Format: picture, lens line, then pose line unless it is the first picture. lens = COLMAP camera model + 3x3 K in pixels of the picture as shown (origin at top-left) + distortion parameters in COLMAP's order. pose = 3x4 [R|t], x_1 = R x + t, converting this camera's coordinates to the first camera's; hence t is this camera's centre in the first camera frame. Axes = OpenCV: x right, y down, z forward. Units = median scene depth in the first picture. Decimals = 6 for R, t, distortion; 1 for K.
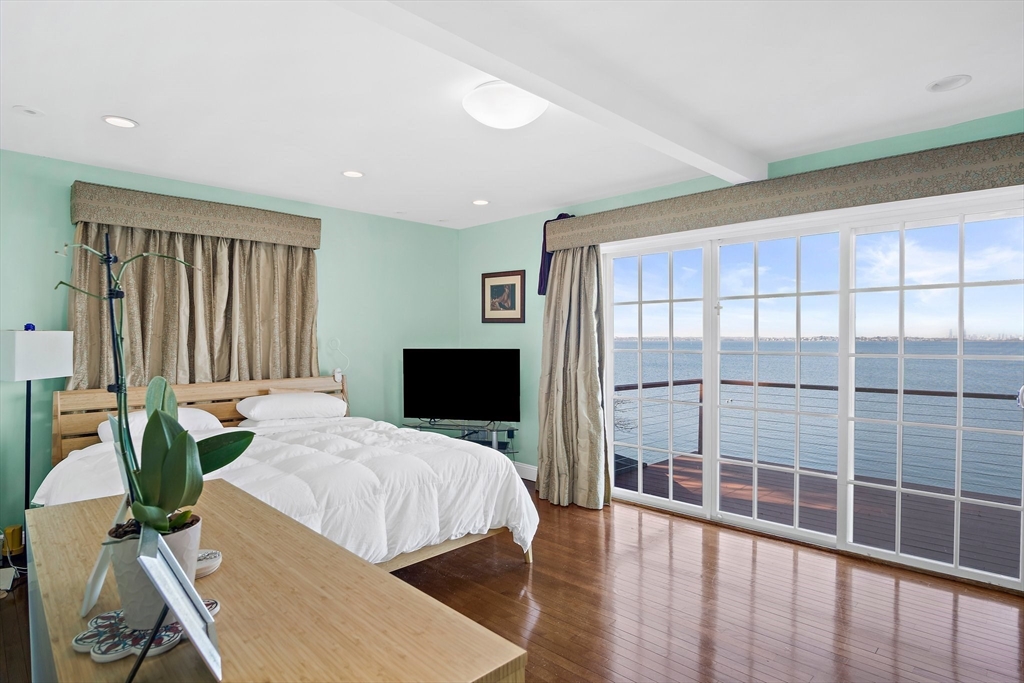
lens RADIAL K [[562.8, 0, 512.5], [0, 562.8, 348.5], [0, 0, 1]] dist [-0.019608, 0.000350]
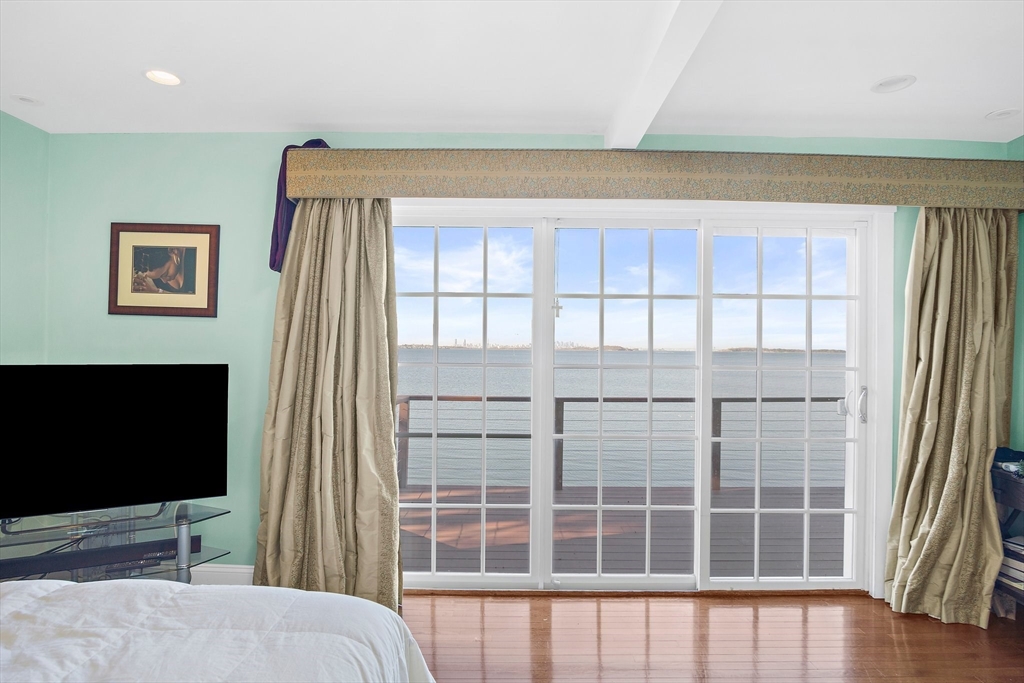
lens RADIAL K [[704.0, 0, 512.2], [0, 704.0, 367.2], [0, 0, 1]] dist [-0.036399, -0.000969]
pose [[0.715190, -0.012151, 0.698825, -0.302168], [0.003462, 0.999898, 0.013843, -0.004531], [-0.698922, -0.007481, 0.715159, 0.327067]]
